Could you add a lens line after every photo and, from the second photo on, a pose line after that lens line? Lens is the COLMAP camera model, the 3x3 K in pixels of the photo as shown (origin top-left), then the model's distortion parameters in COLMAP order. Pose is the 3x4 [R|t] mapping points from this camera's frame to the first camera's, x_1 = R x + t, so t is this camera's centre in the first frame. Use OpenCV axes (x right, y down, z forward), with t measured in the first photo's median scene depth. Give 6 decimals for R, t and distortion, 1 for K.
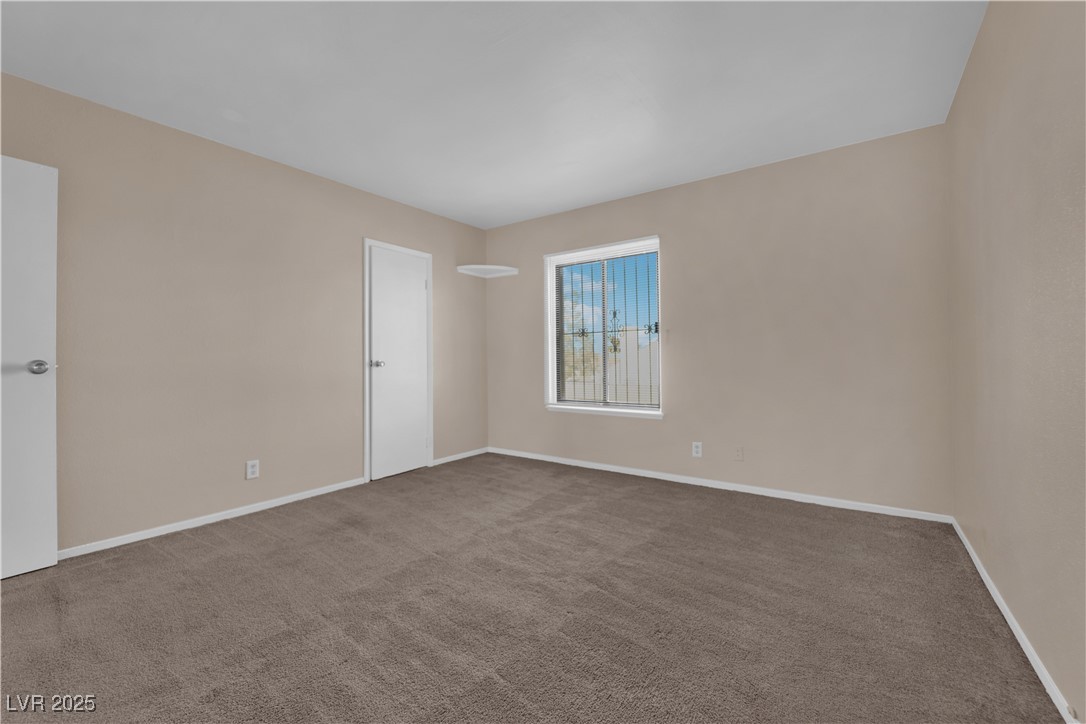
lens RADIAL K [[436.4, 0, 543.6], [0, 436.4, 356.2], [0, 0, 1]] dist [-0.006106, -0.006327]
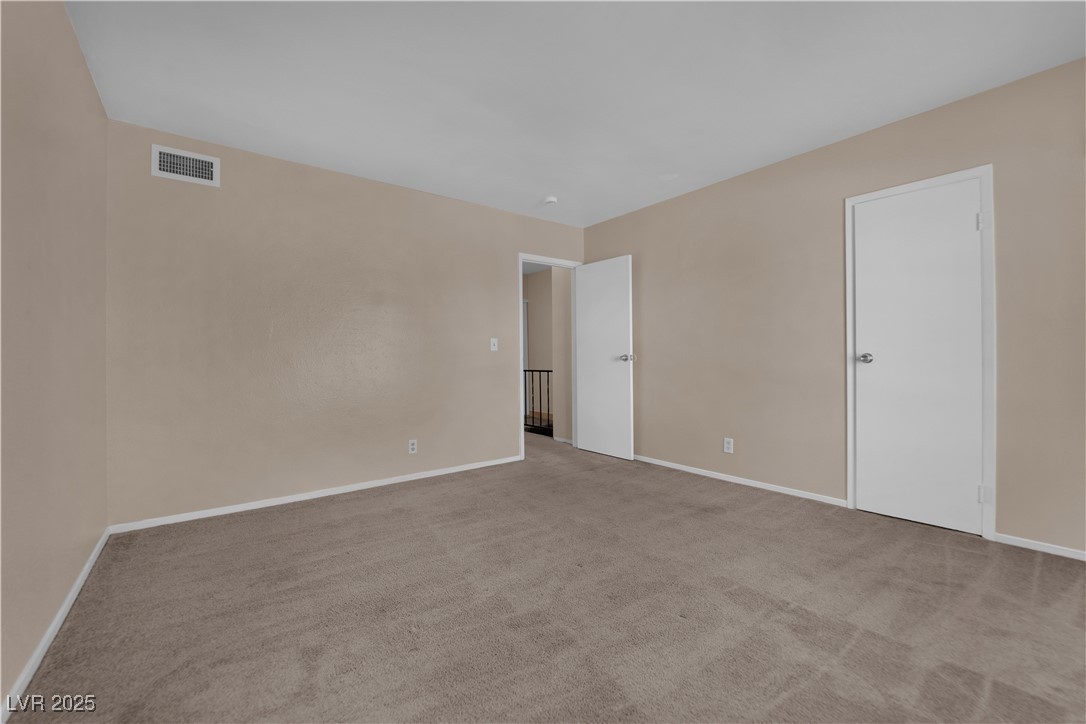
lens RADIAL K [[436.4, 0, 543.6], [0, 436.4, 356.2], [0, 0, 1]] dist [-0.006106, -0.006327]
pose [[-0.280481, 0.006247, -0.959839, 0.625167], [0.014733, 0.999889, 0.002203, 0.005145], [0.959747, -0.013523, -0.280542, 0.861225]]
